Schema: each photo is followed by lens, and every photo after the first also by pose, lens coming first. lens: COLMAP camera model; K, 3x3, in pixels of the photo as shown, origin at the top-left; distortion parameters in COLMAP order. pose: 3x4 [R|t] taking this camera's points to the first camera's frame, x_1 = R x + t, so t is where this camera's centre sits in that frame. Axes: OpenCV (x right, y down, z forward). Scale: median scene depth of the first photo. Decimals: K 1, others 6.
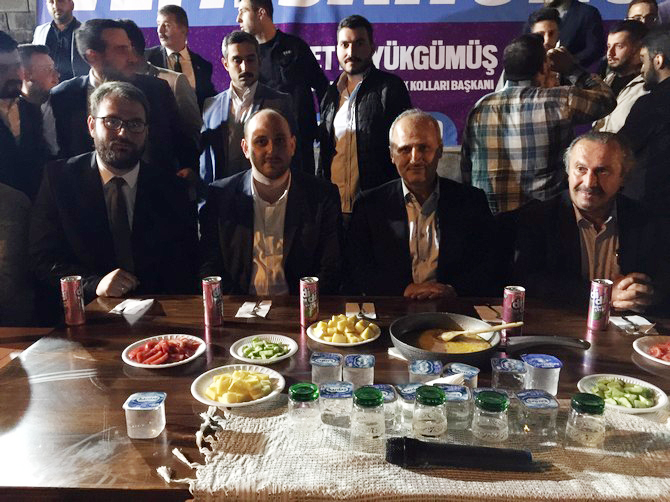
lens RADIAL K [[568.4, 0, 328.2], [0, 568.4, 248.1], [0, 0, 1]] dist [0.087268, -0.117316]
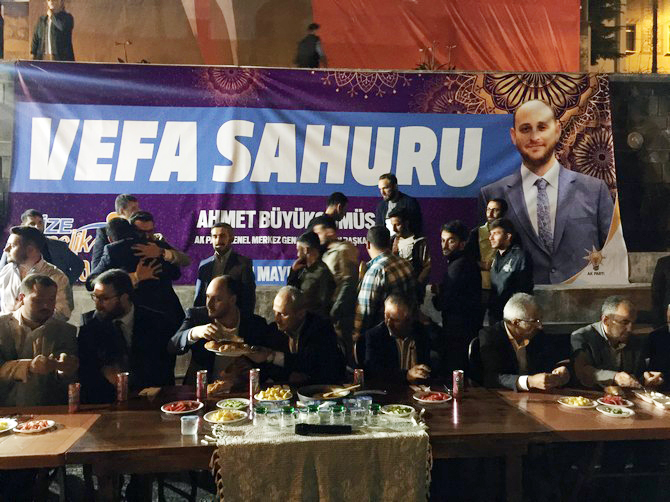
lens RADIAL K [[568.4, 0, 328.2], [0, 568.4, 248.1], [0, 0, 1]] dist [0.087268, -0.117316]
pose [[0.988257, 0.003702, 0.152757, -0.090951], [0.030173, 0.975295, -0.218837, 0.090285], [-0.149793, 0.220876, 0.963730, -1.040570]]
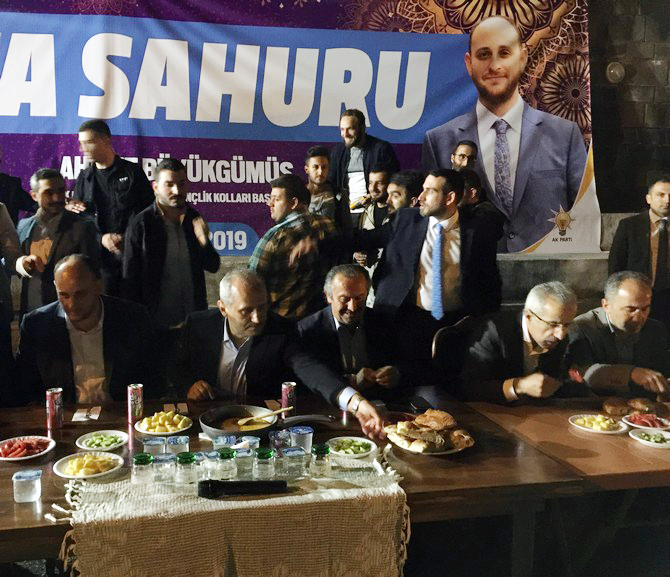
lens RADIAL K [[651.4, 0, 276.3], [0, 651.4, 287.7], [0, 0, 1]] dist [0.056949, -0.029482]
pose [[0.974113, -0.019822, 0.225189, -0.055094], [0.043005, 0.994206, -0.098516, -0.006287], [-0.221932, 0.105650, 0.969322, -0.555634]]
